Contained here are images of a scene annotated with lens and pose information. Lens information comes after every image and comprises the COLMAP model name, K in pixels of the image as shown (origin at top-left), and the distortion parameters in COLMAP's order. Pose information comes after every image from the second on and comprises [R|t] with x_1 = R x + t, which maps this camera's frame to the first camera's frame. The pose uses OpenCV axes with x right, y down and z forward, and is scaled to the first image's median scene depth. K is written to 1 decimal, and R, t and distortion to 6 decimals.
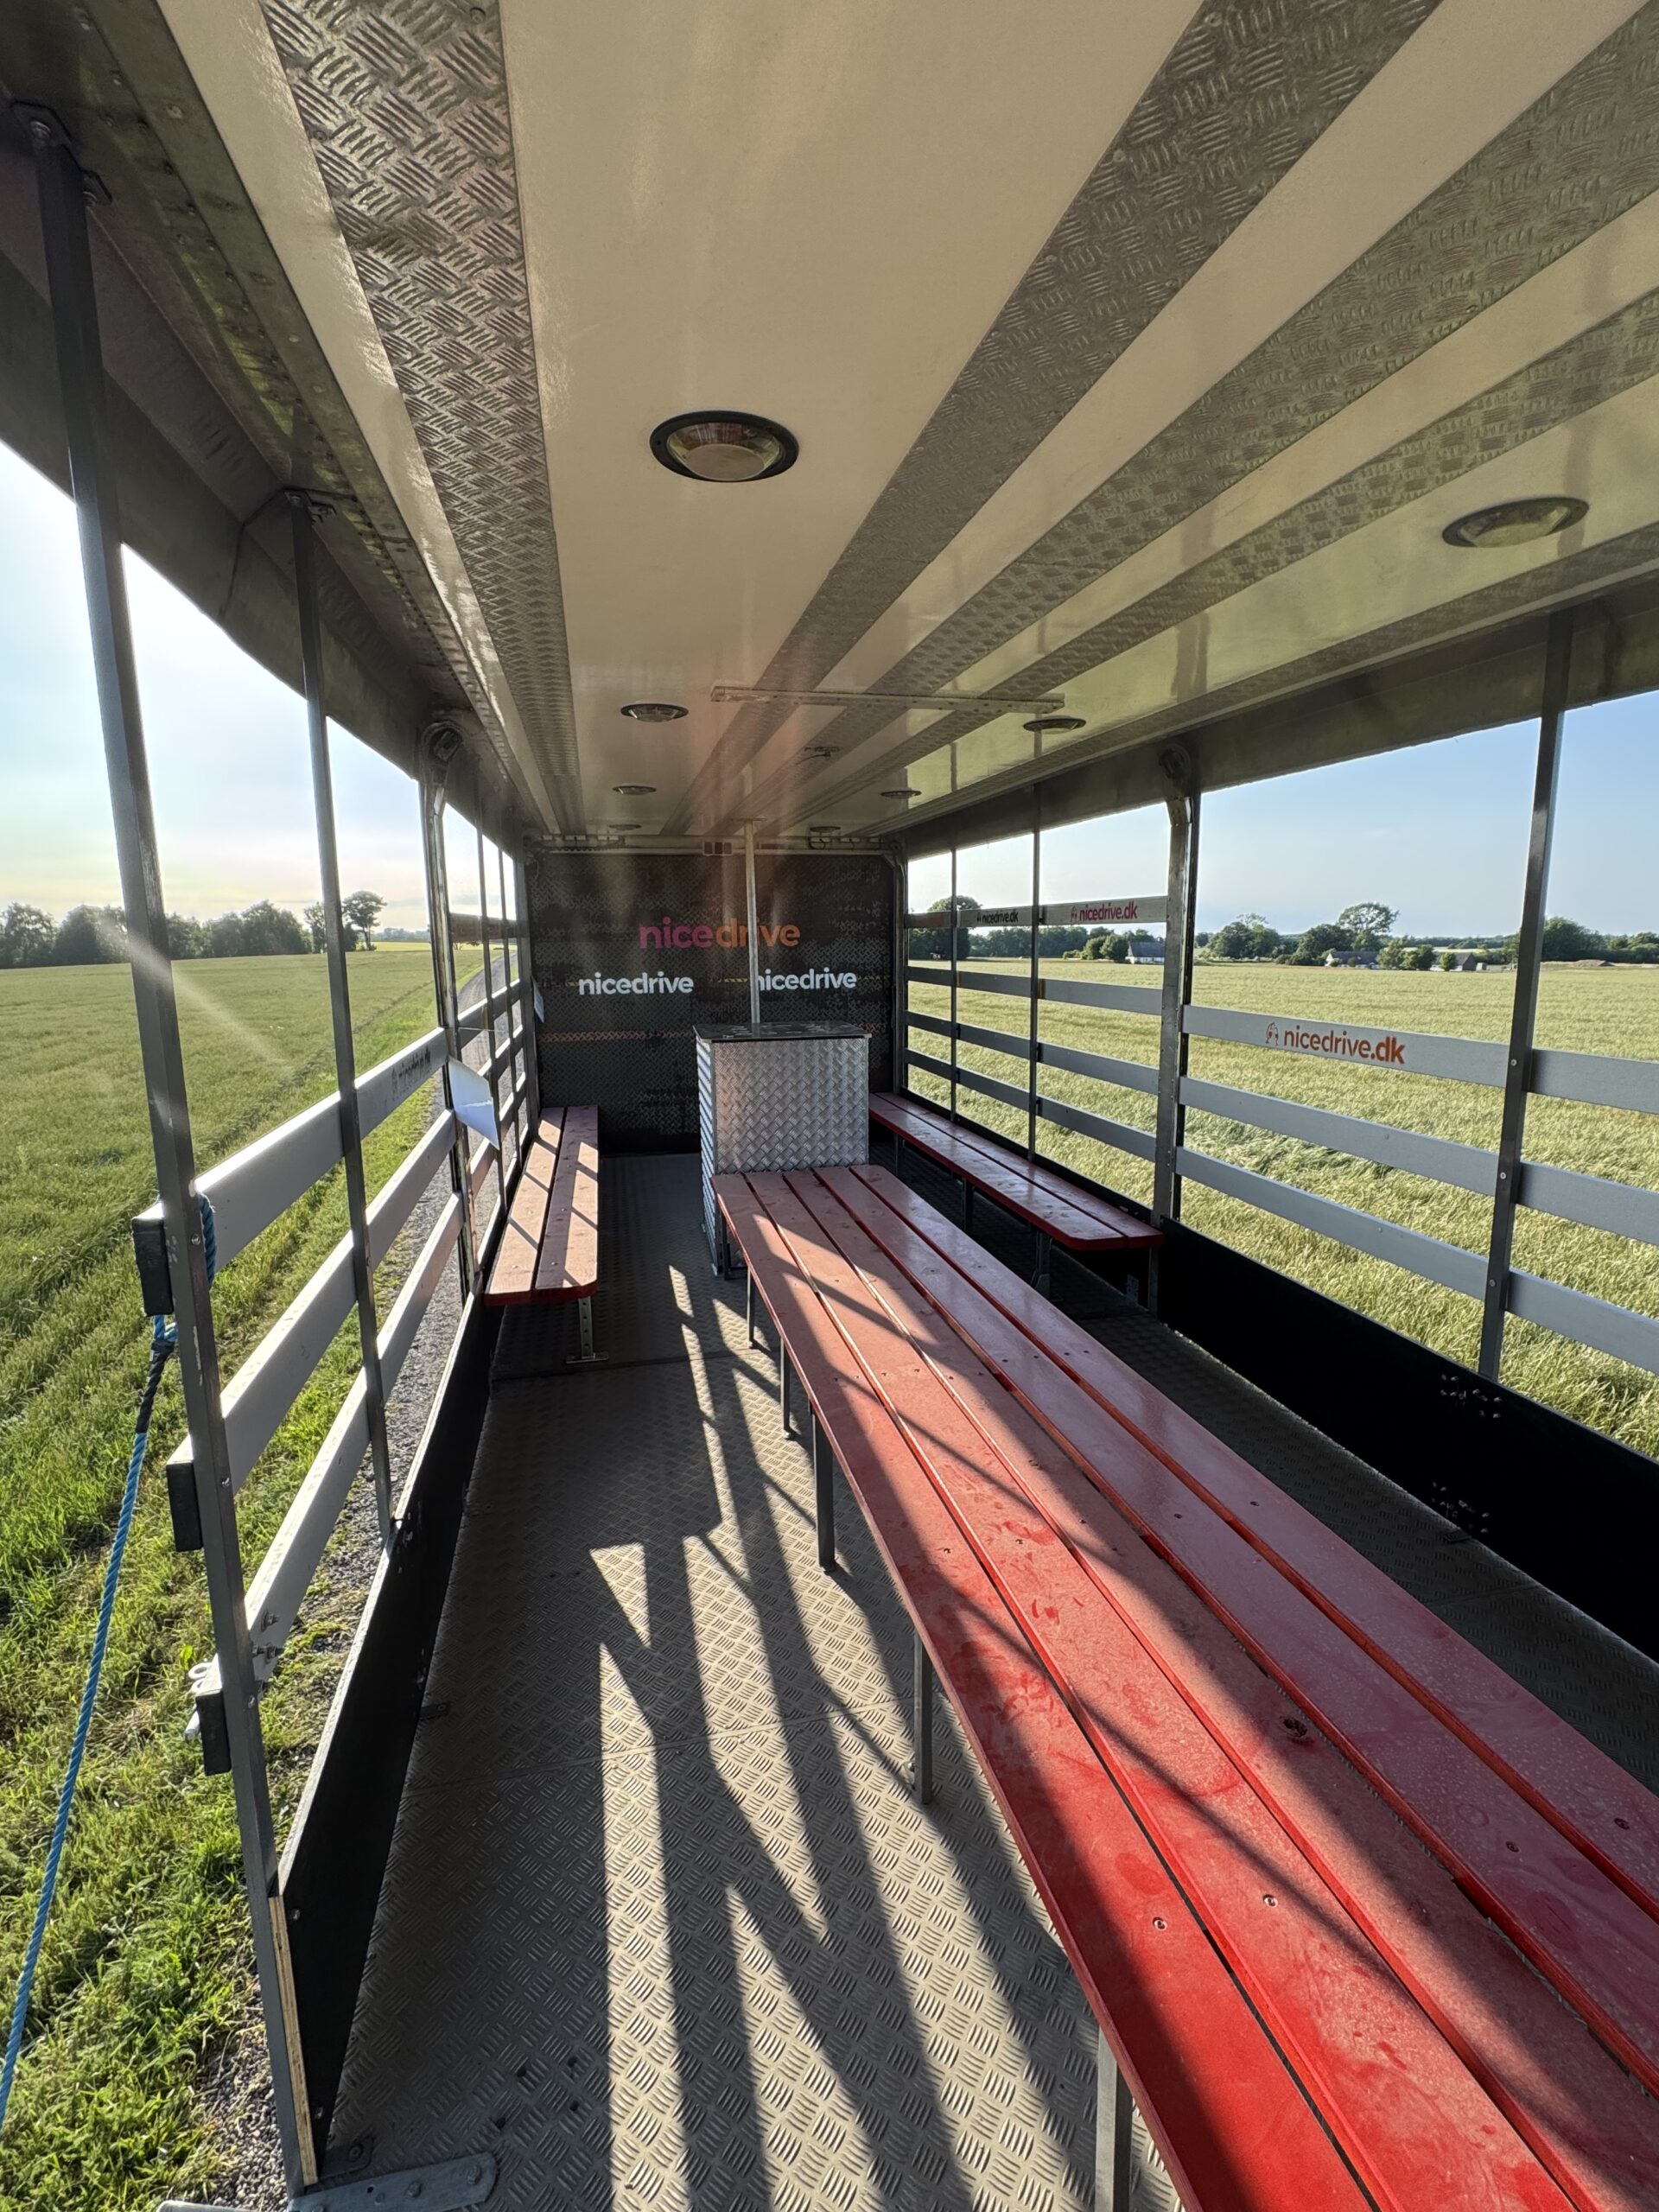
lens RADIAL K [[1012.0, 0, 828.8], [0, 1012.0, 1103.9], [0, 0, 1]] dist [-0.002071, 0.001104]
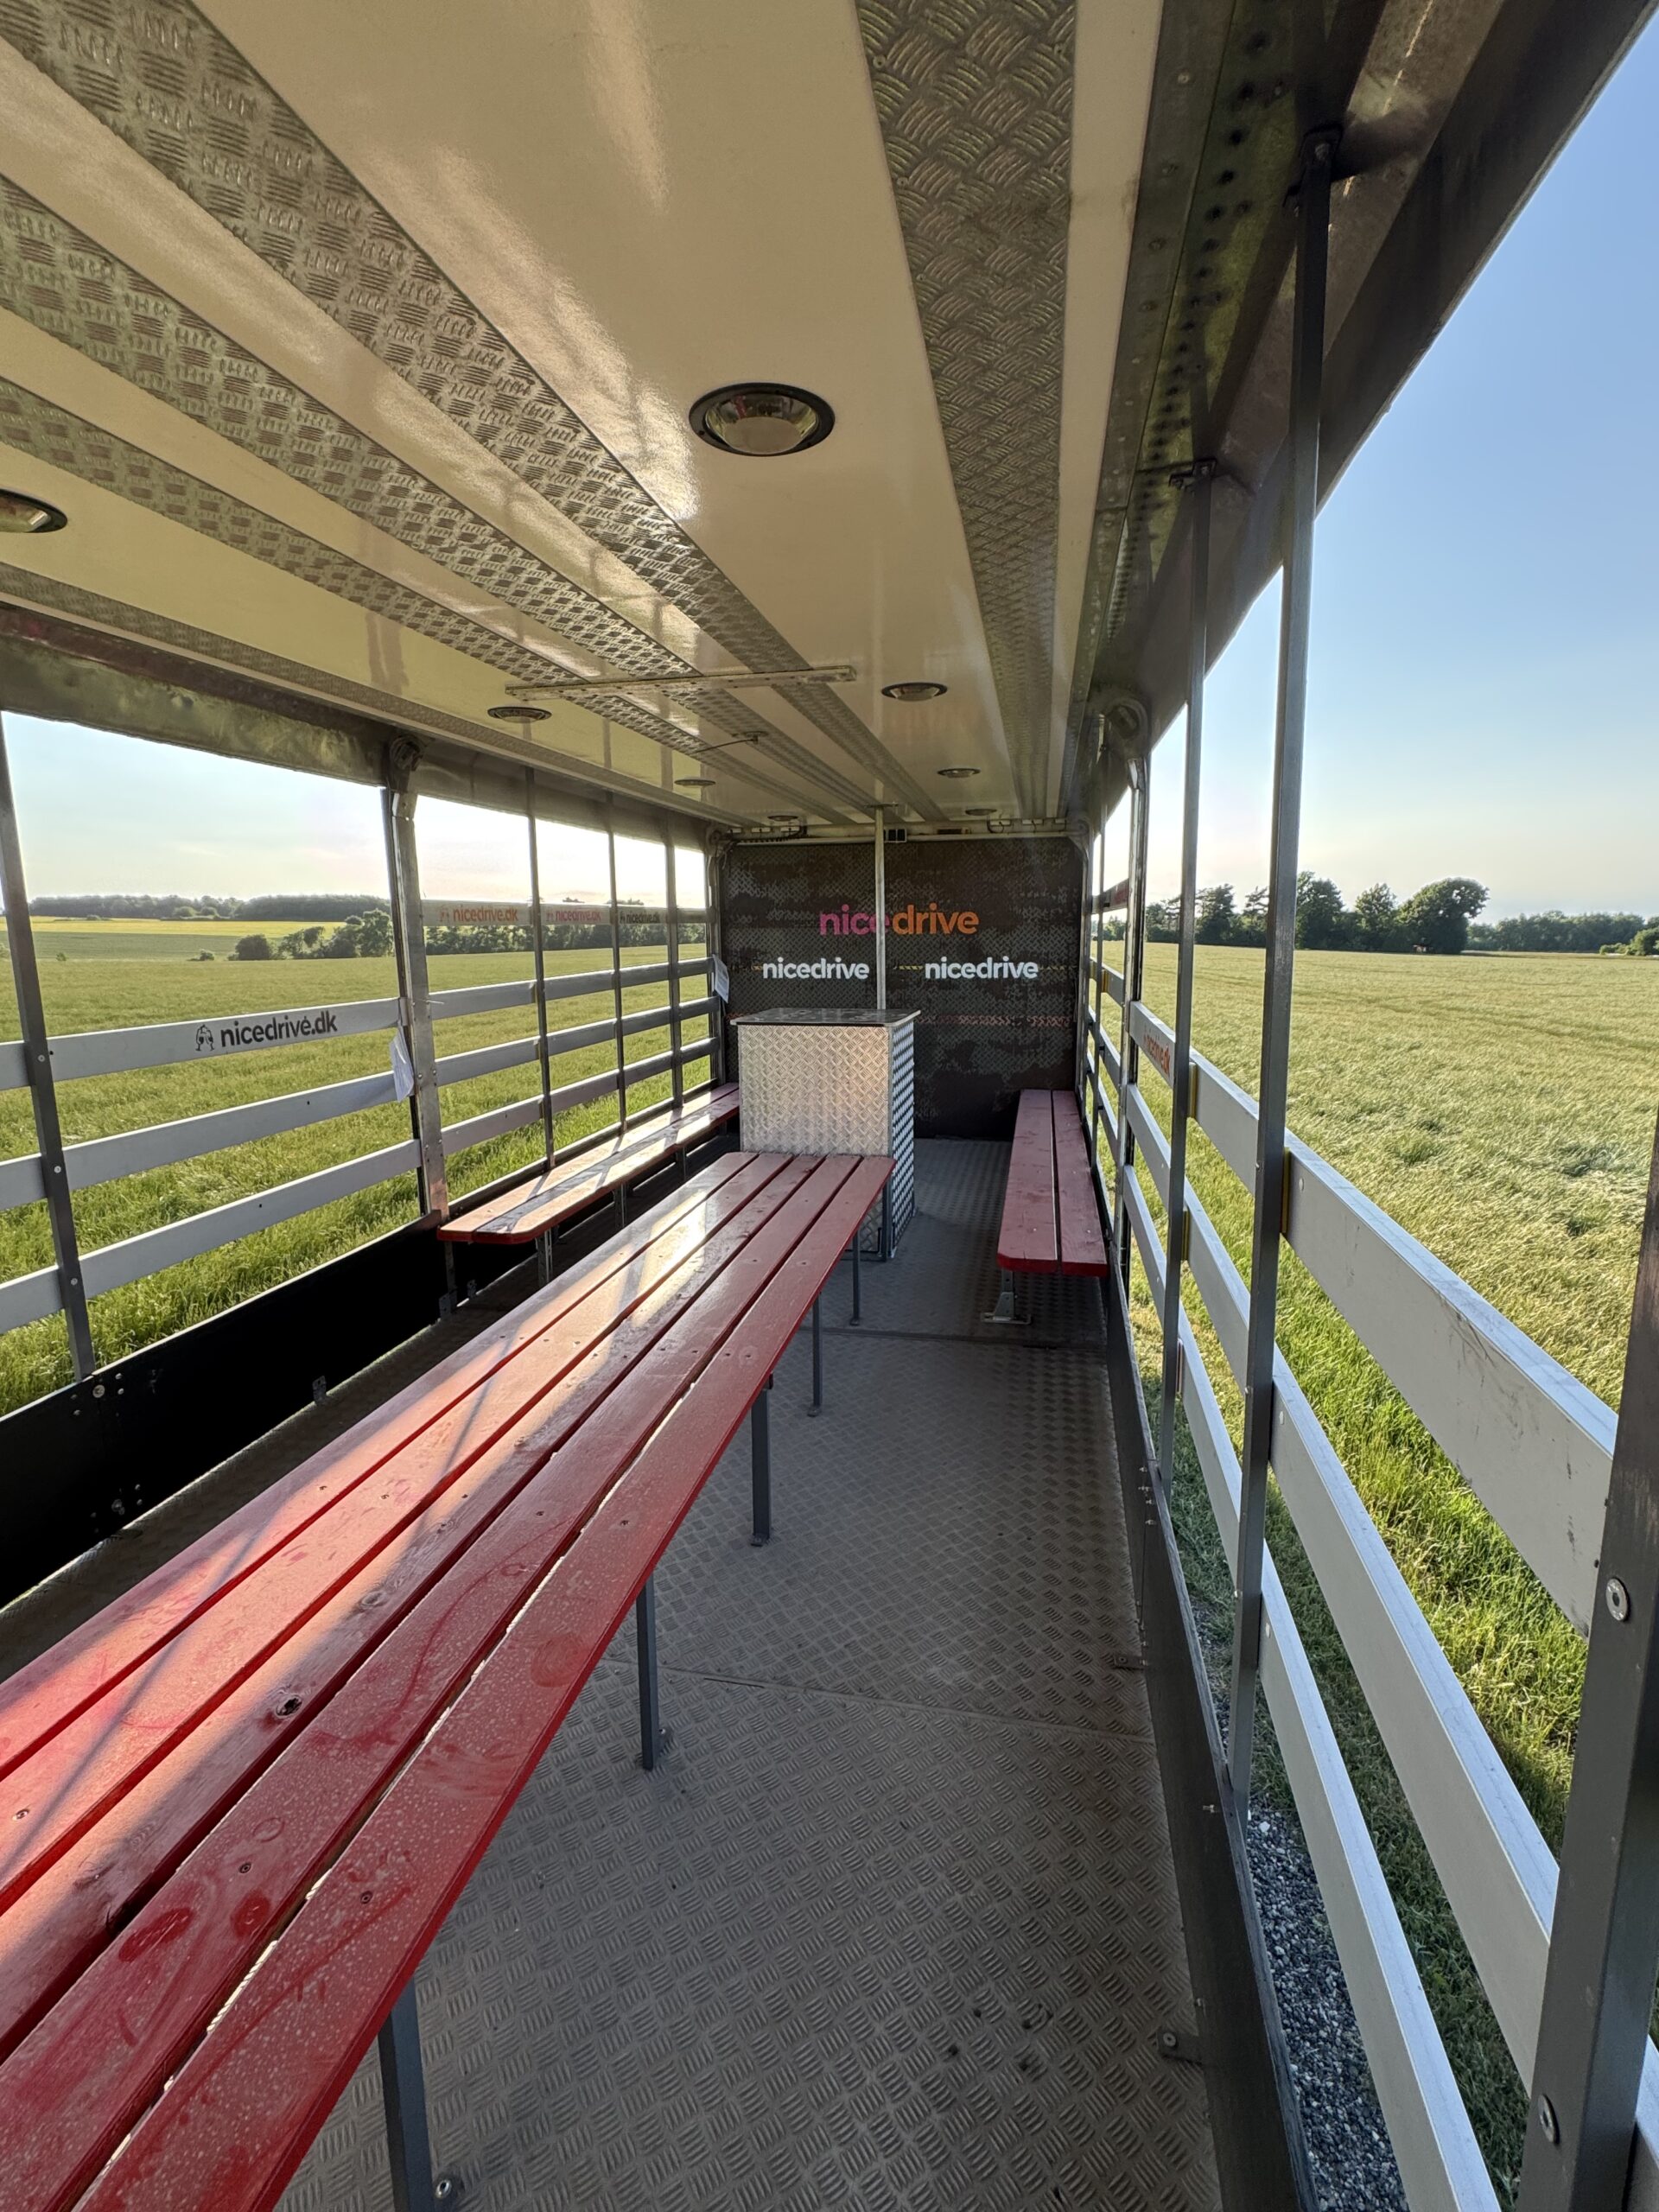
lens RADIAL K [[1008.7, 0, 829.0], [0, 1008.7, 1109.9], [0, 0, 1]] dist [-0.000380, 0.000684]
pose [[0.910014, 0.076725, -0.407417, 0.519178], [-0.069986, 0.997052, 0.031444, -0.016017], [0.408628, -0.000101, 0.912701, 0.121282]]
